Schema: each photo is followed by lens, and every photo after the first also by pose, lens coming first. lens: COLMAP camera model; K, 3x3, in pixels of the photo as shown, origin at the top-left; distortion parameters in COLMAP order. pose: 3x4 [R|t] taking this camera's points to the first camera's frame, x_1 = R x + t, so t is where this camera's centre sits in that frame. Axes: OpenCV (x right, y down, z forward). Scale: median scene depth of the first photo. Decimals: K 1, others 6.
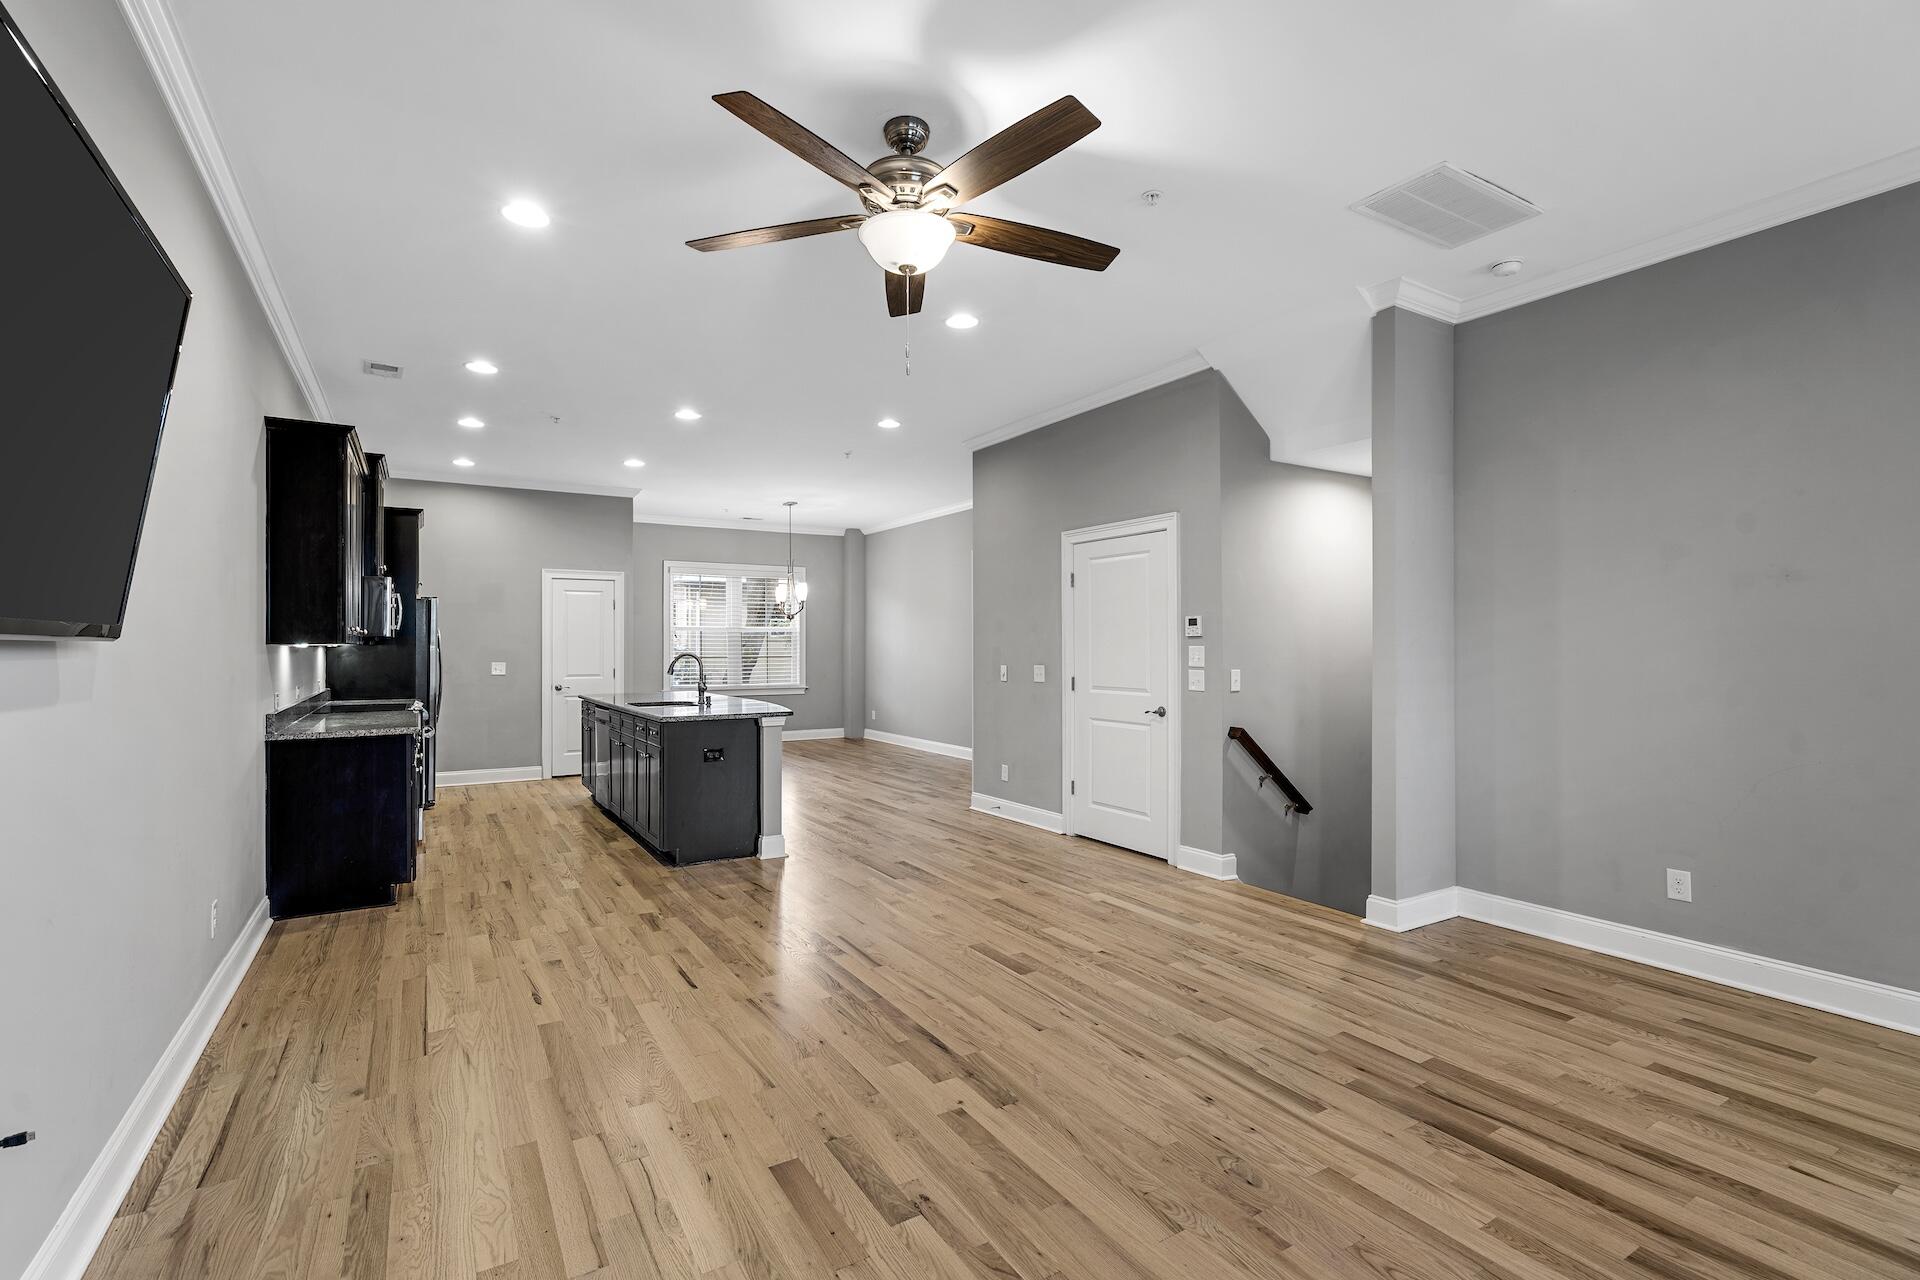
lens RADIAL K [[867.5, 0, 953.1], [0, 867.5, 641.9], [0, 0, 1]] dist [-0.001672, 0.000536]
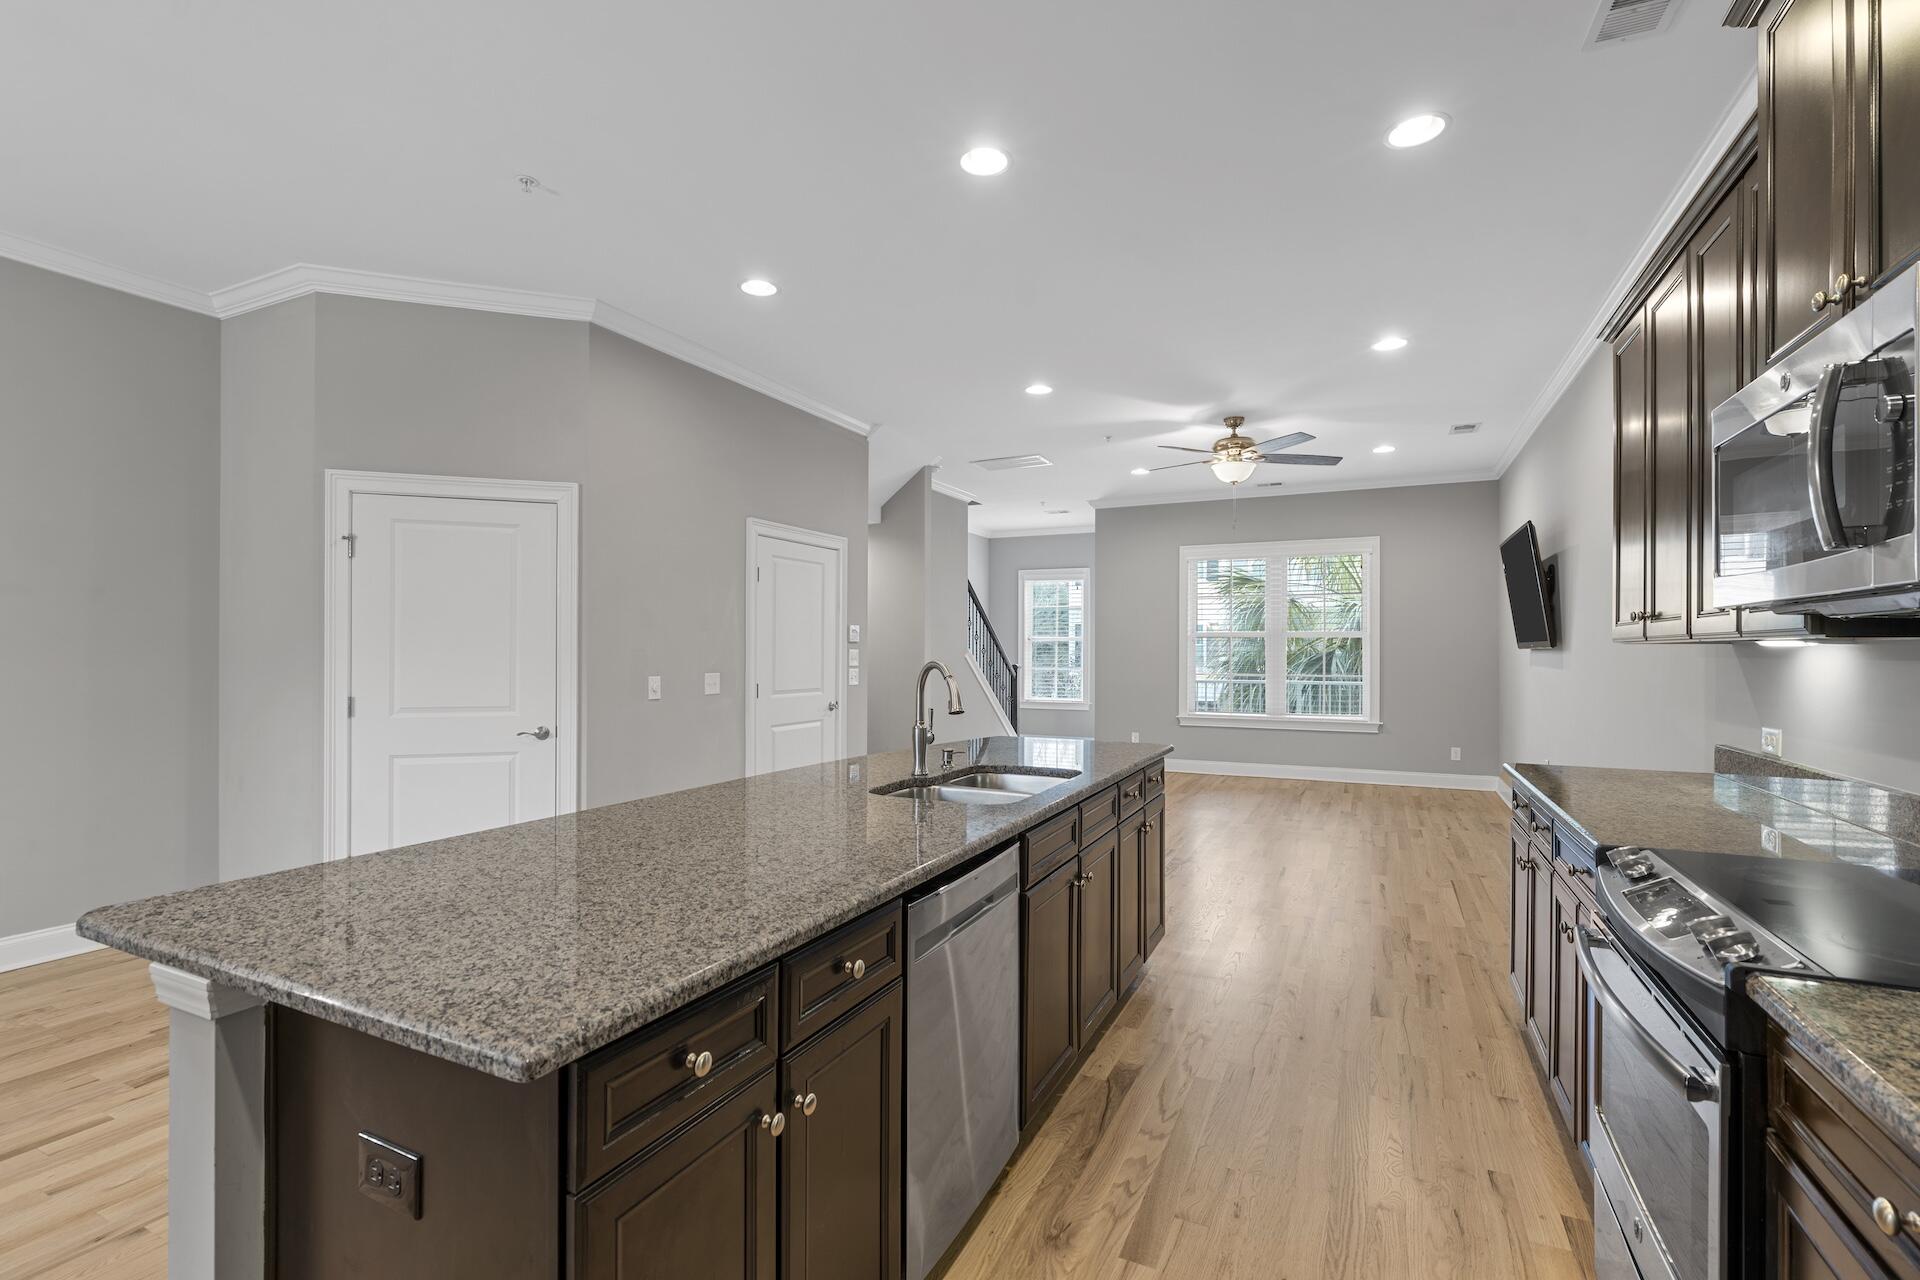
lens RADIAL K [[867.5, 0, 956.1], [0, 867.5, 646.5], [0, 0, 1]] dist [-0.001672, 0.000536]
pose [[-0.545811, 0.002906, 0.837903, -1.477014], [-0.004988, 0.999965, -0.006717, 0.015050], [-0.837893, -0.007846, -0.545778, 2.696025]]
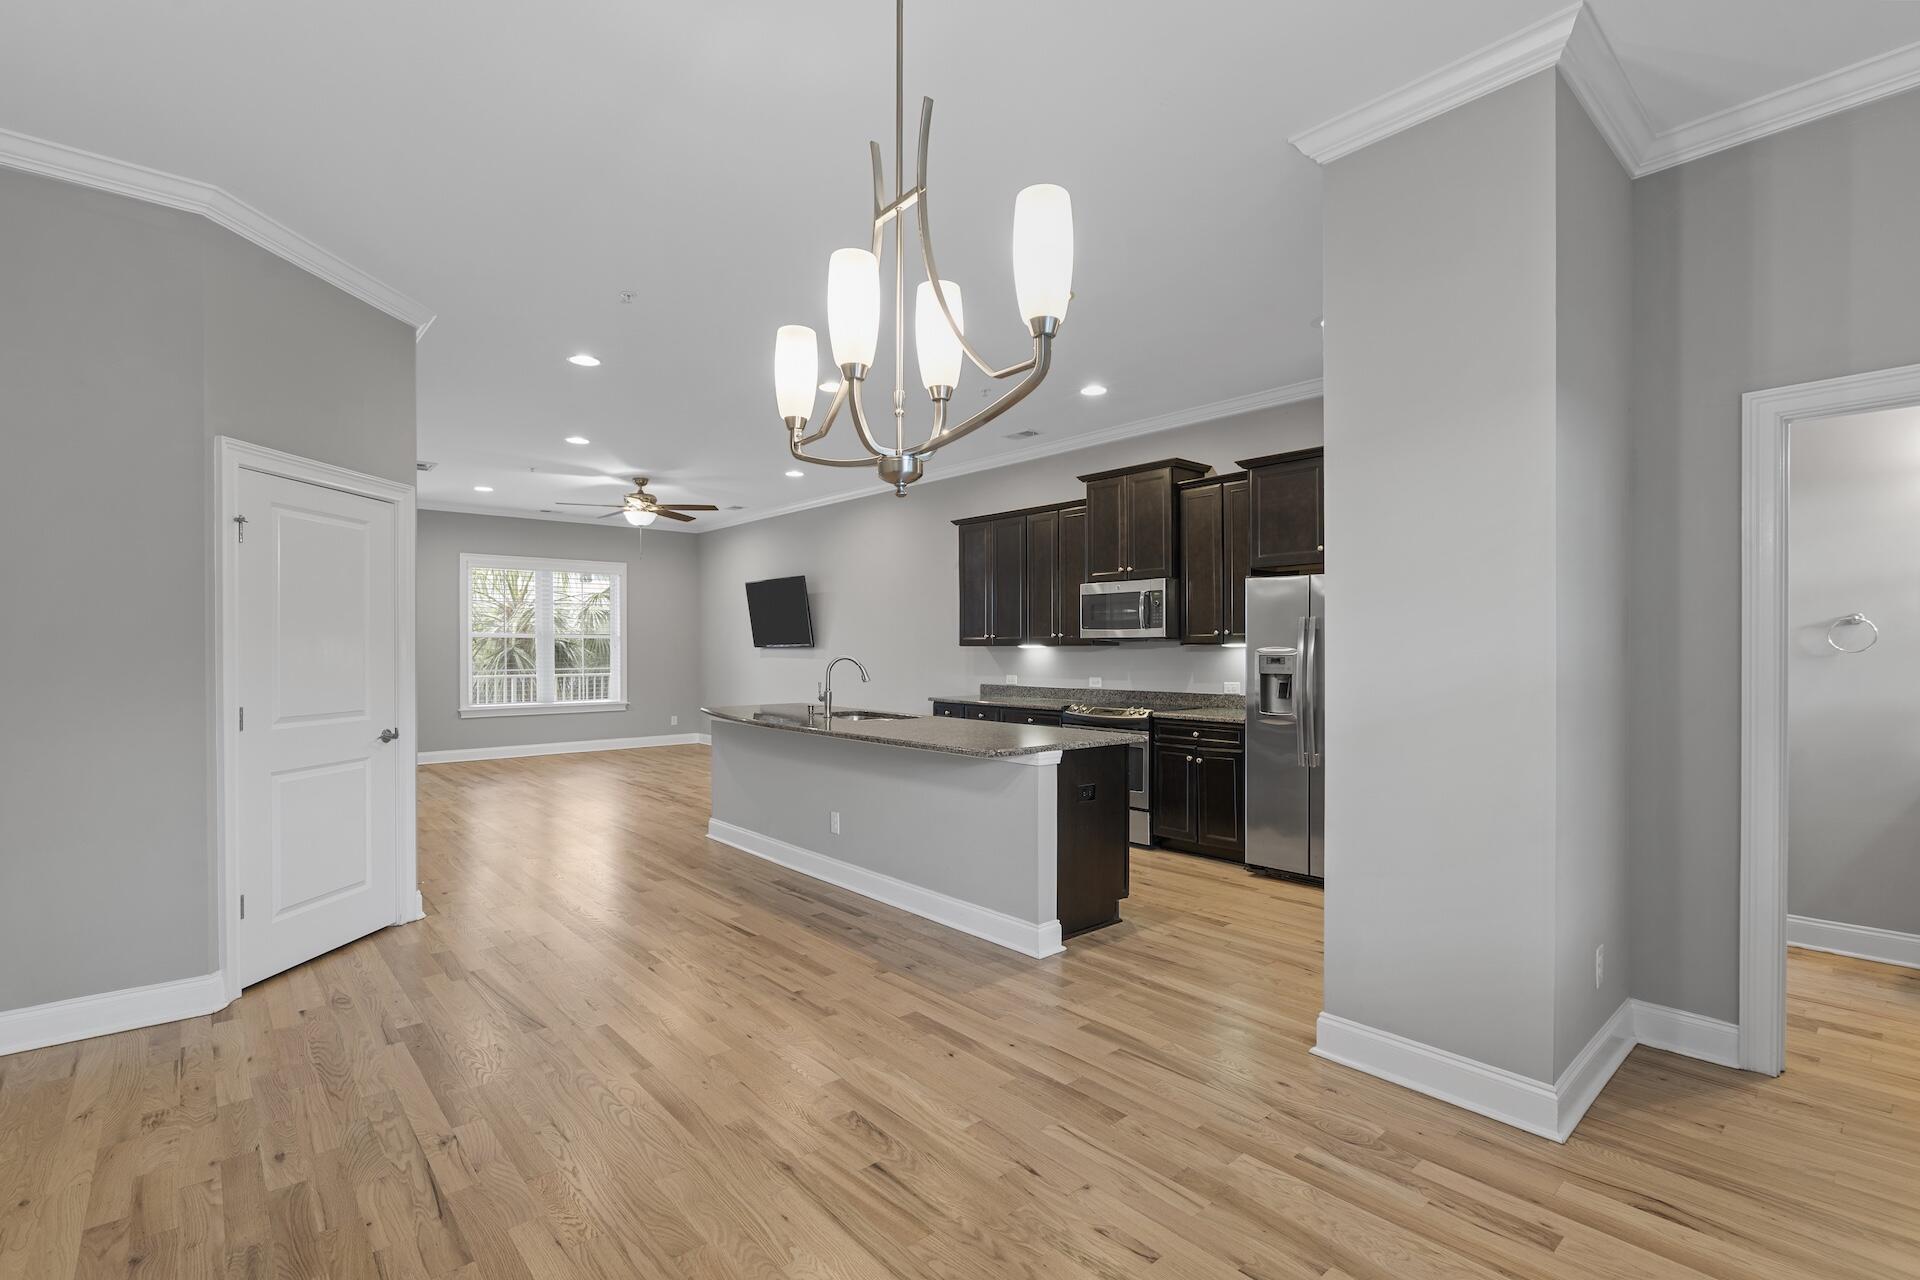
lens RADIAL K [[867.5, 0, 952.6], [0, 867.5, 646.3], [0, 0, 1]] dist [-0.001672, 0.000536]
pose [[-0.984181, 0.003948, -0.177120, -0.565663], [0.004984, 0.999973, -0.005407, 0.018910], [0.177094, -0.006204, -0.984174, 4.026994]]
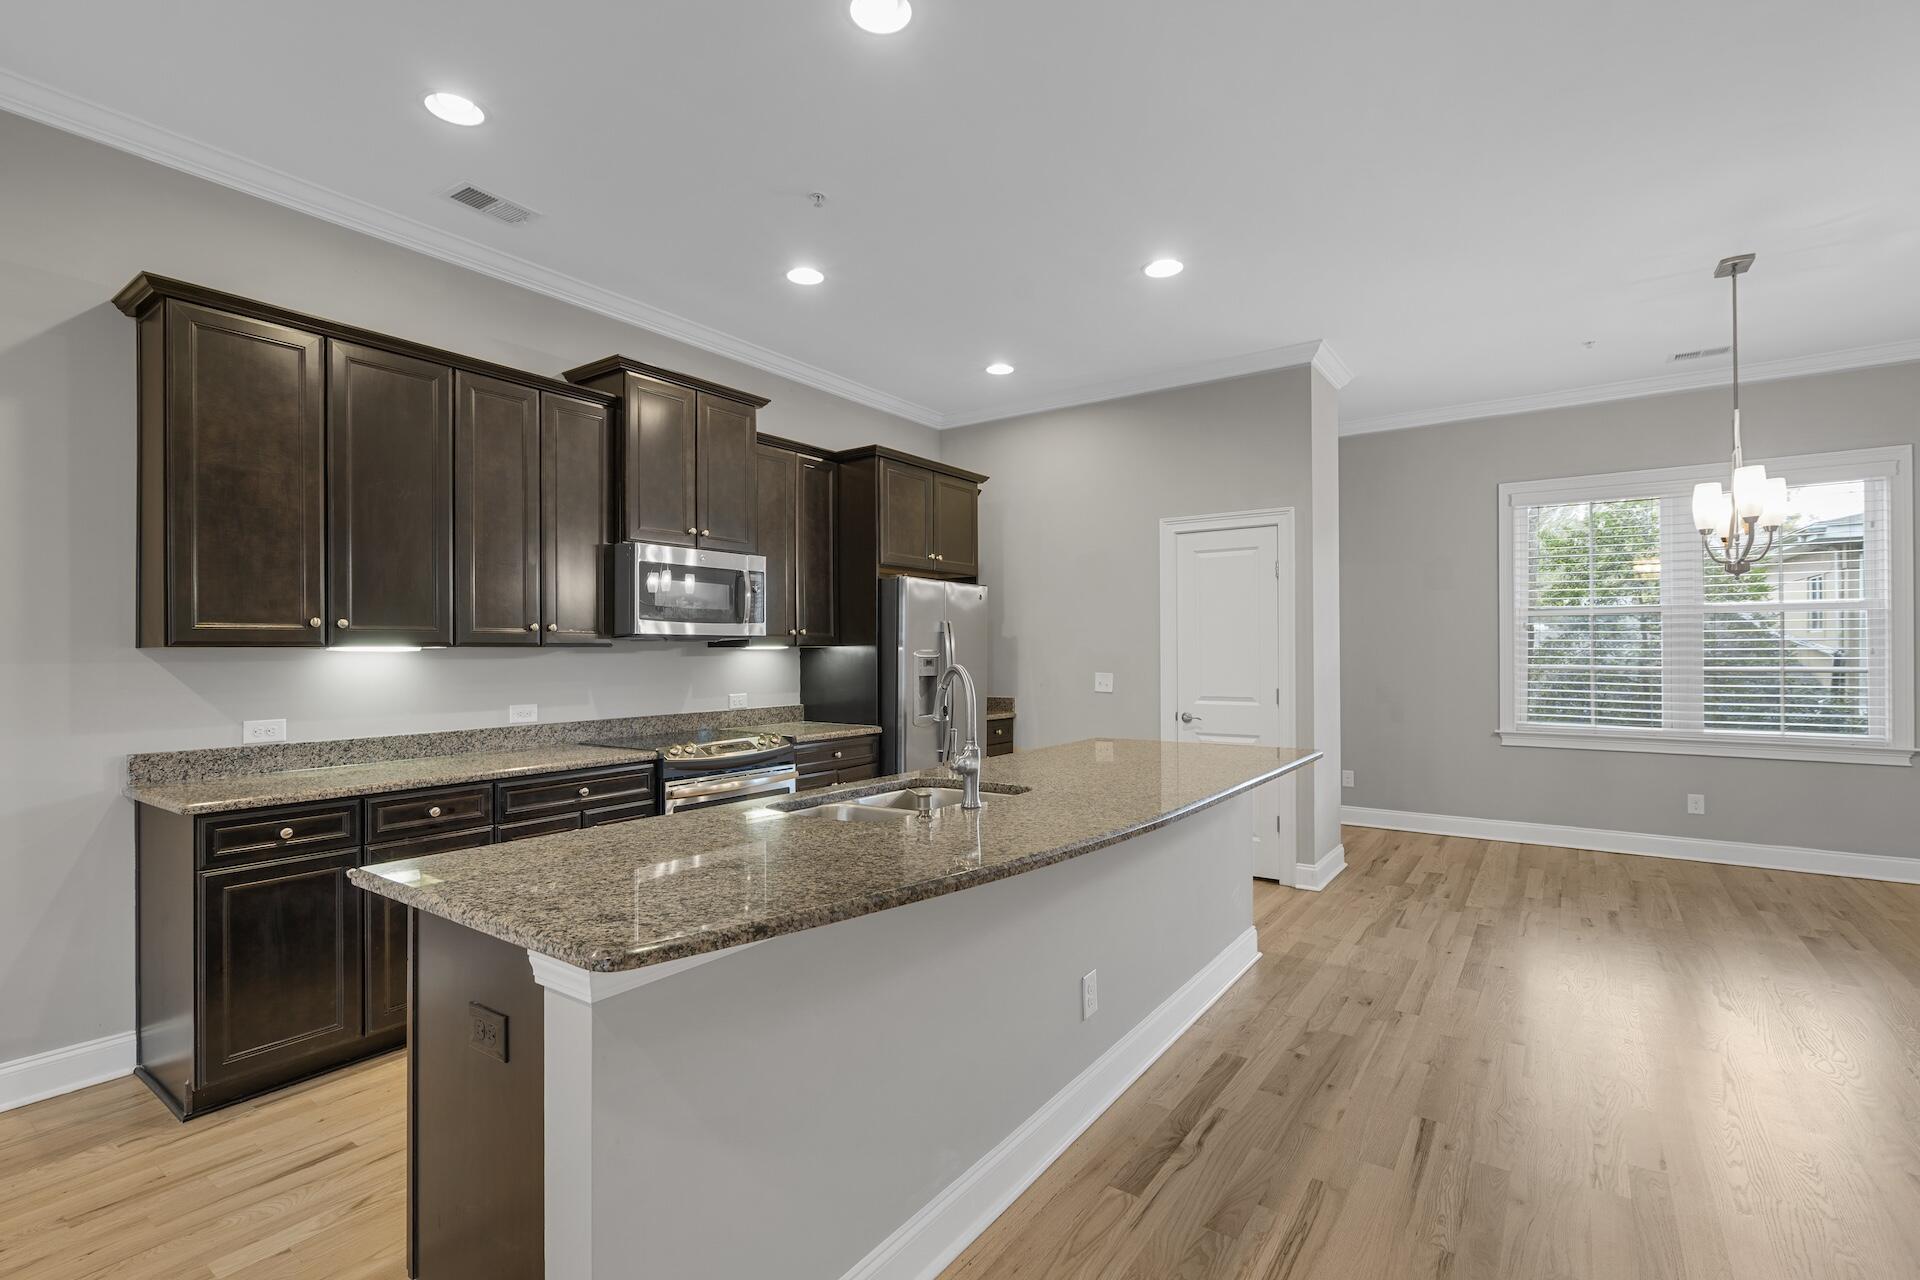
lens RADIAL K [[867.5, 0, 952.6], [0, 867.5, 653.2], [0, 0, 1]] dist [-0.001672, 0.000536]
pose [[0.395209, 0.002317, -0.918588, 0.075144], [0.007440, 0.999956, 0.005723, 0.013320], [0.918561, -0.009096, 0.395174, 1.906494]]
